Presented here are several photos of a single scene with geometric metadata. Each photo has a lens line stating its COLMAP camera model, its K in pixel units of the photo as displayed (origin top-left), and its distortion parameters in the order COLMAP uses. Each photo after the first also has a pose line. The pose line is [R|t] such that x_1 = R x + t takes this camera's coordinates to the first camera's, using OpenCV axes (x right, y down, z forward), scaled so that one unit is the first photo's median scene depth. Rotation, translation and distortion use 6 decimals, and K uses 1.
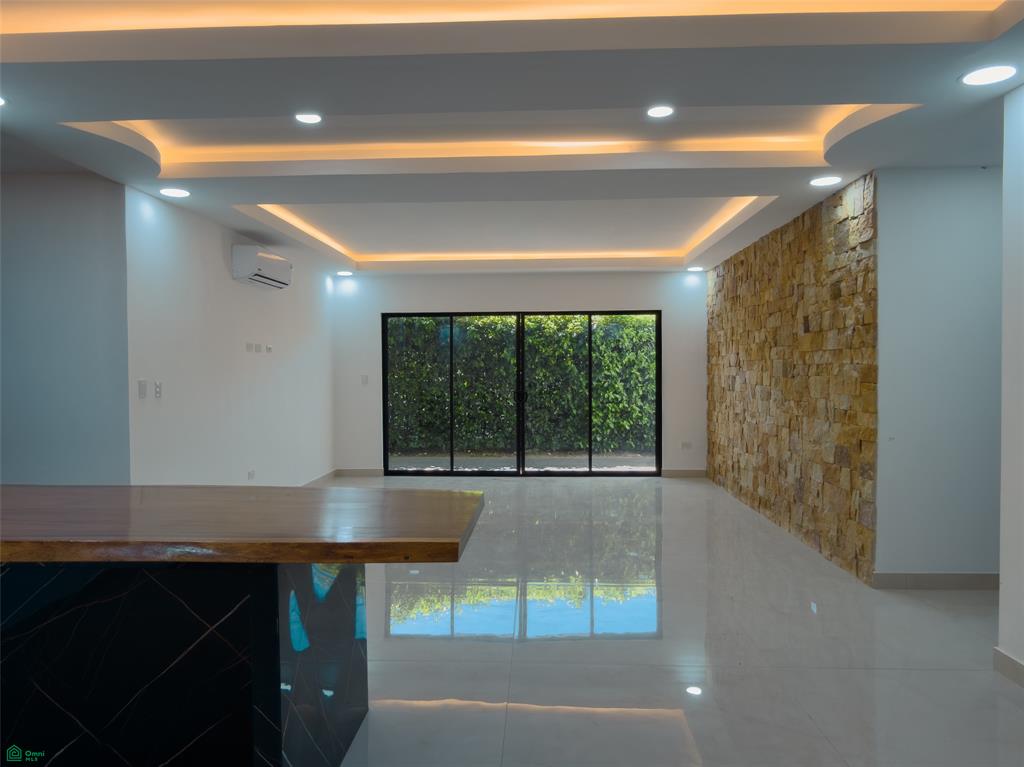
lens RADIAL K [[690.8, 0, 512.0], [0, 690.8, 383.5], [0, 0, 1]] dist [-0.000360, 0.000019]
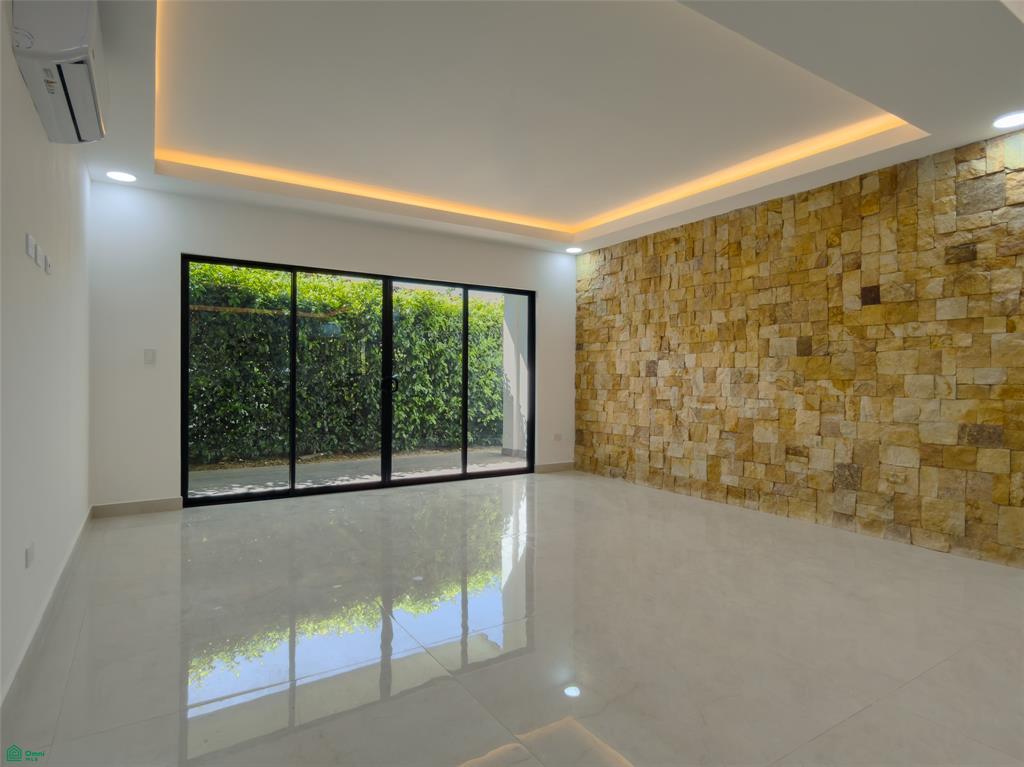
lens RADIAL K [[567.8, 0, 512.0], [0, 567.8, 383.5], [0, 0, 1]] dist [0.029703, -0.034338]
pose [[0.816988, 0.006444, 0.576619, -0.191896], [-0.000998, 0.999952, -0.009761, 0.018669], [-0.576654, 0.007400, 0.816955, 0.311975]]
